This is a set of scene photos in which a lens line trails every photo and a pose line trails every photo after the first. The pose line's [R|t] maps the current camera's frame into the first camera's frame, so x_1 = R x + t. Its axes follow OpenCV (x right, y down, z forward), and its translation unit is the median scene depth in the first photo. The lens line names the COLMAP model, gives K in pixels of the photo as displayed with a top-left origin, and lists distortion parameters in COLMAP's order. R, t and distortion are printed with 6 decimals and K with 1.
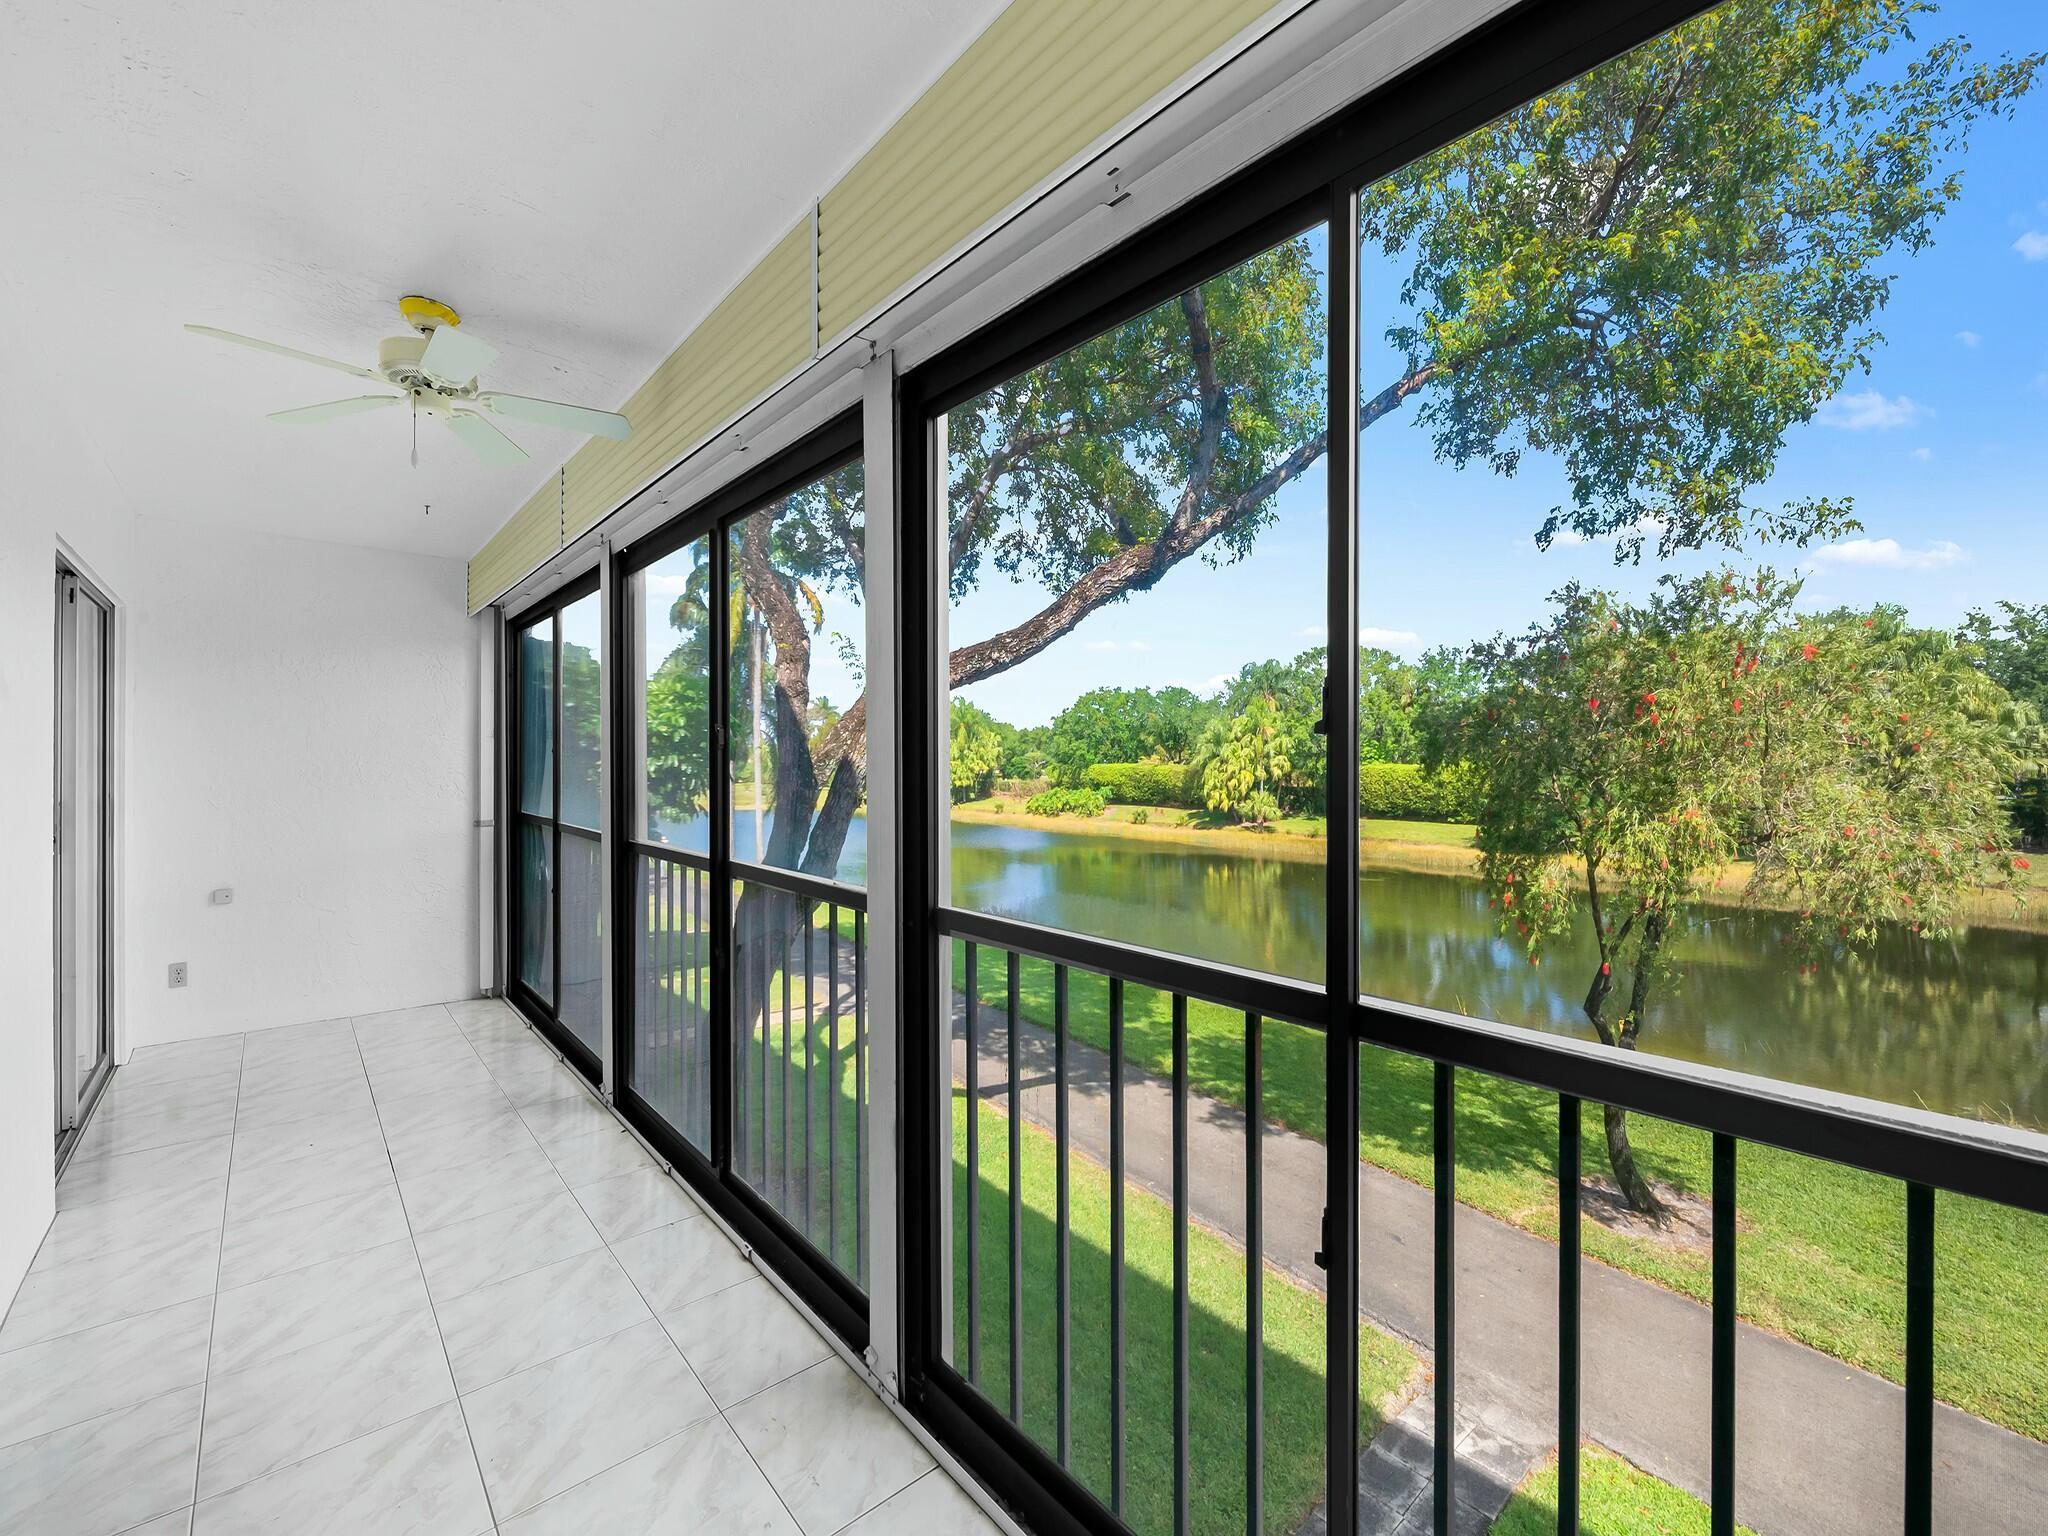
lens RADIAL K [[849.9, 0, 1030.5], [0, 849.9, 779.1], [0, 0, 1]] dist [0.004121, -0.003286]
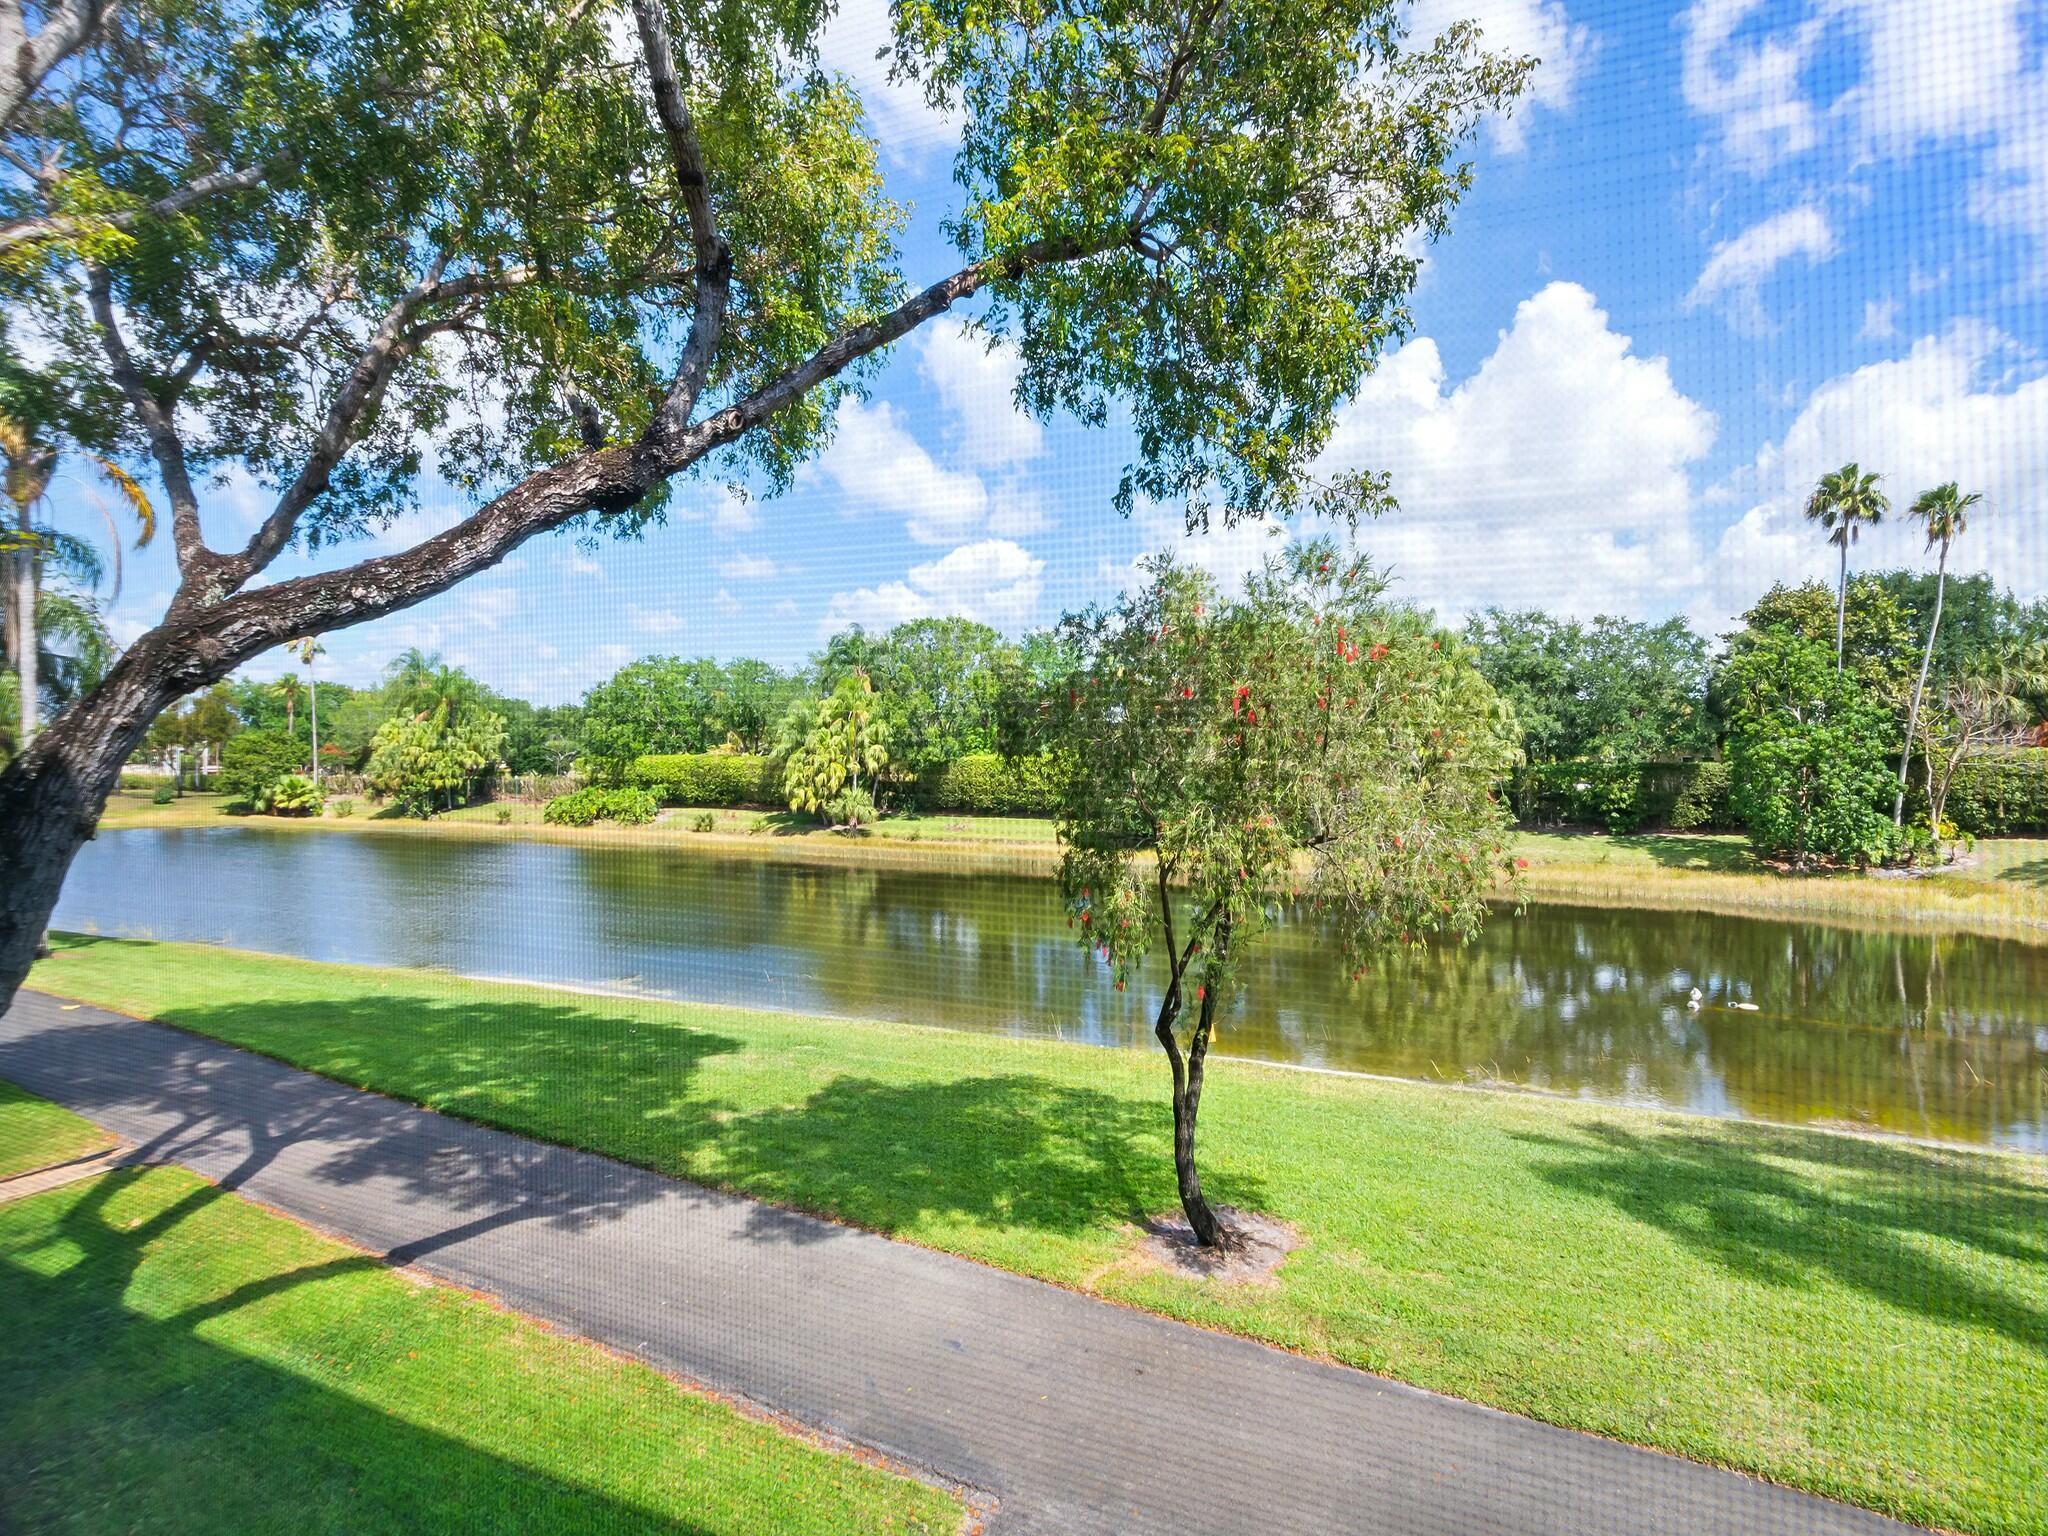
lens RADIAL K [[1017.7, 0, 1037.4], [0, 1017.7, 774.8], [0, 0, 1]] dist [-0.008720, 0.001057]
pose [[0.906051, -0.011500, 0.423011, 0.044692], [0.010548, 0.999934, 0.004591, -0.004130], [-0.423036, 0.000302, 0.906113, 0.049350]]
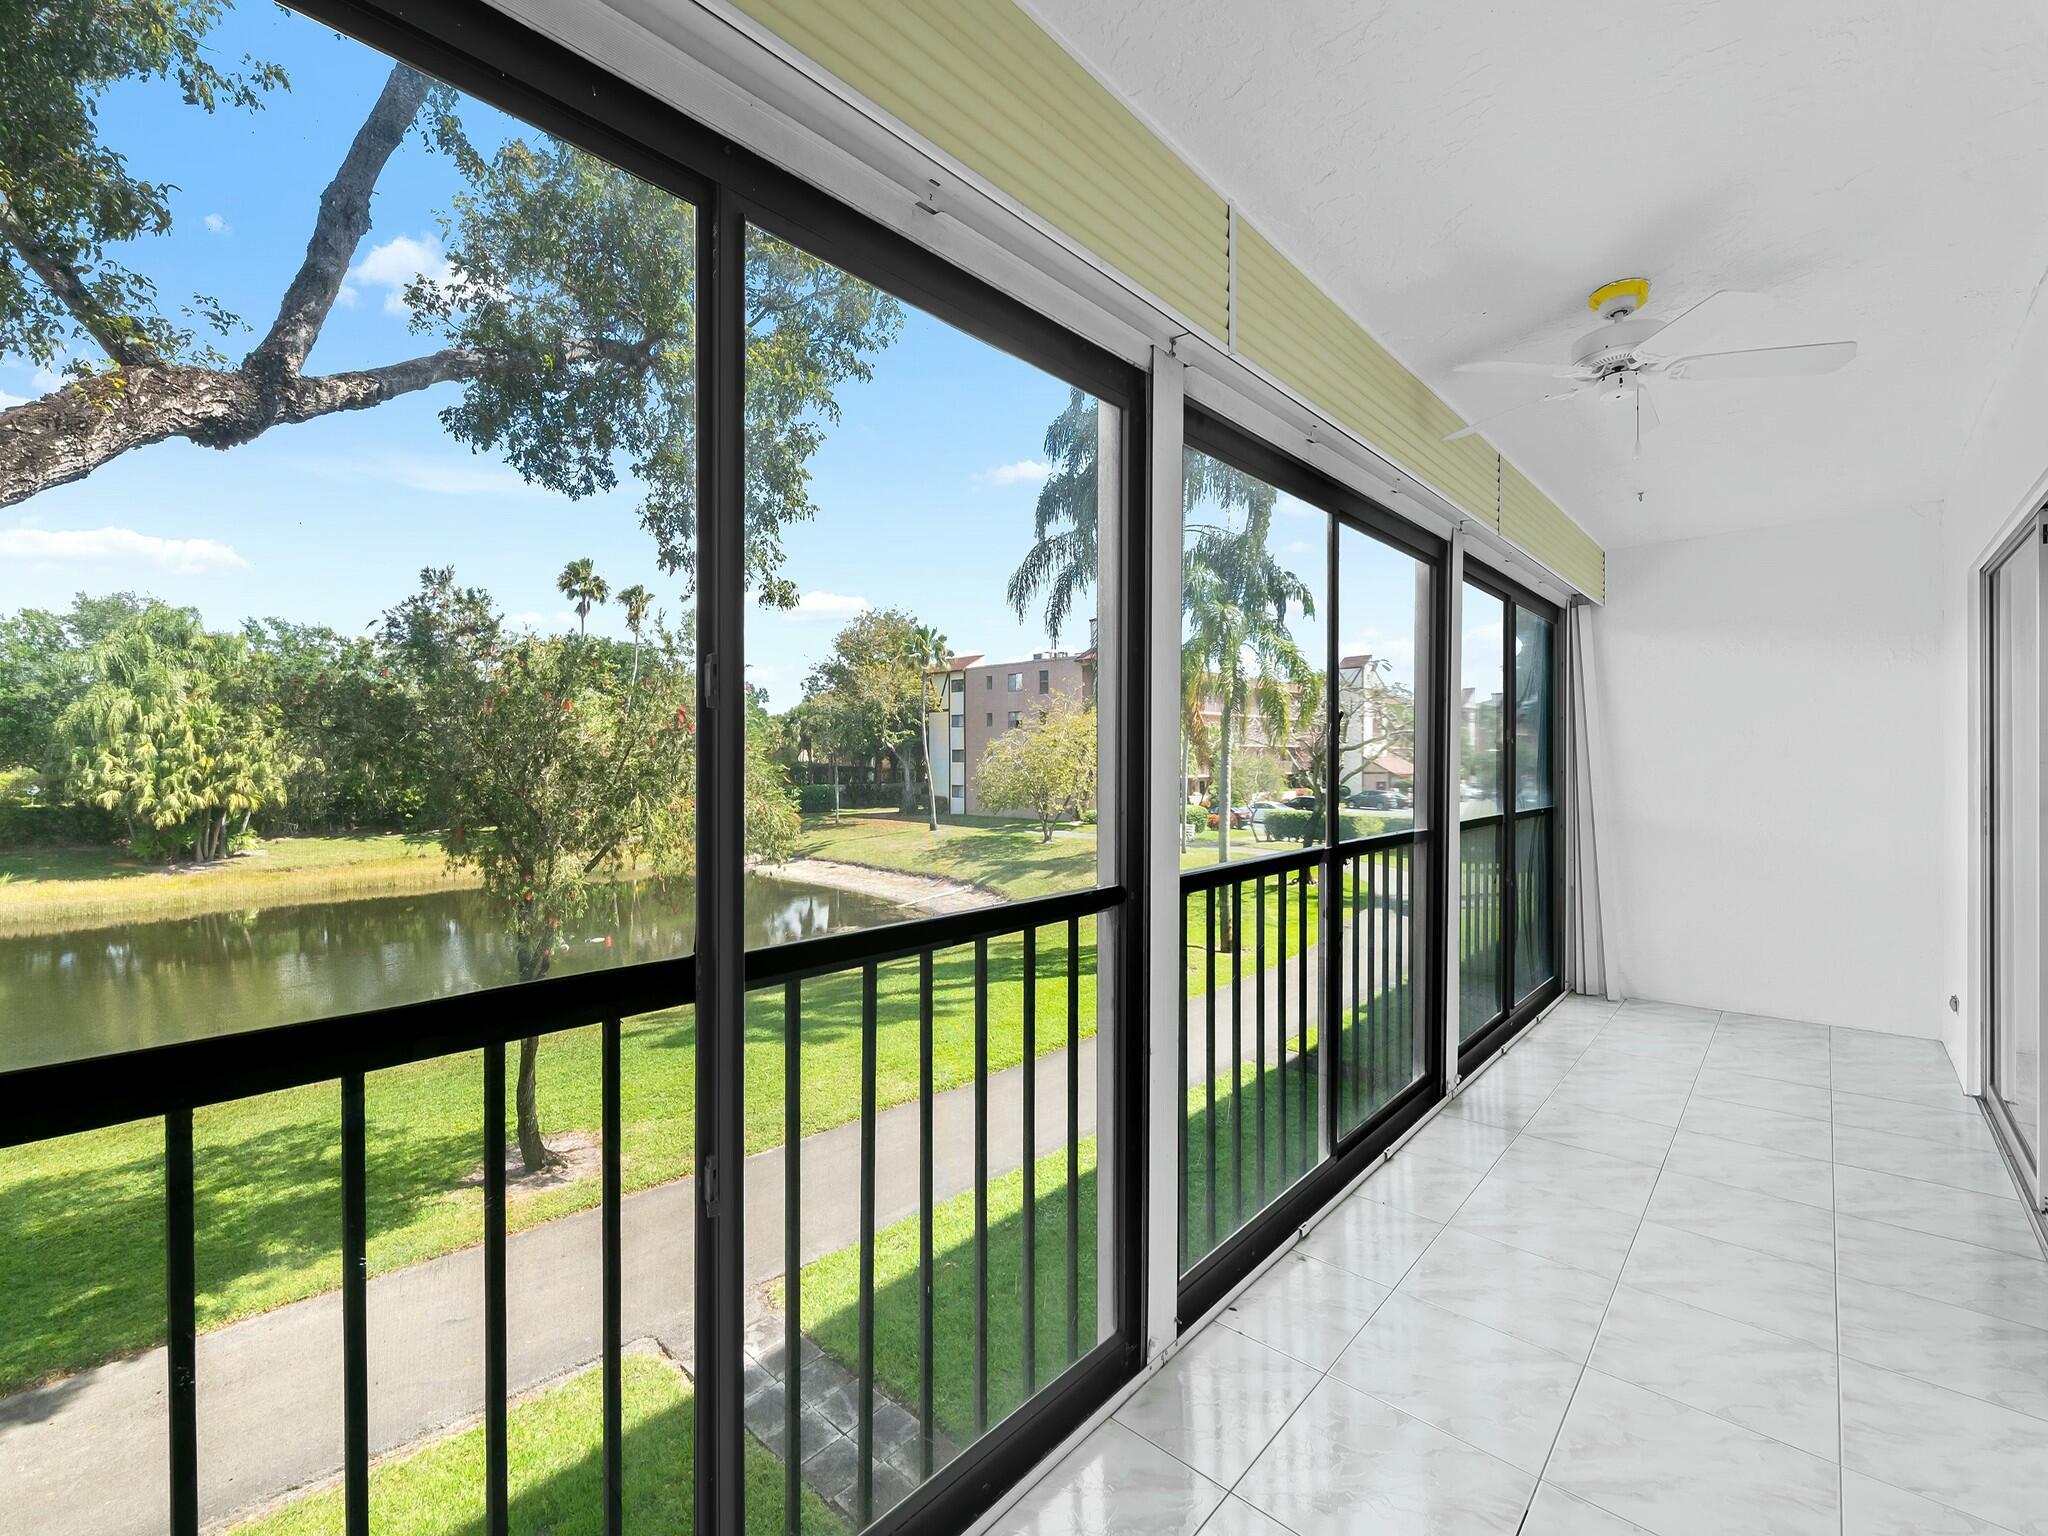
lens RADIAL K [[849.9, 0, 1035.5], [0, 849.9, 760.5], [0, 0, 1]] dist [0.004121, -0.003286]
pose [[-0.103864, 0.000073, 0.994592, -0.232234], [0.020757, 0.999782, 0.002094, -0.002782], [-0.994375, 0.020862, -0.103843, 0.252210]]
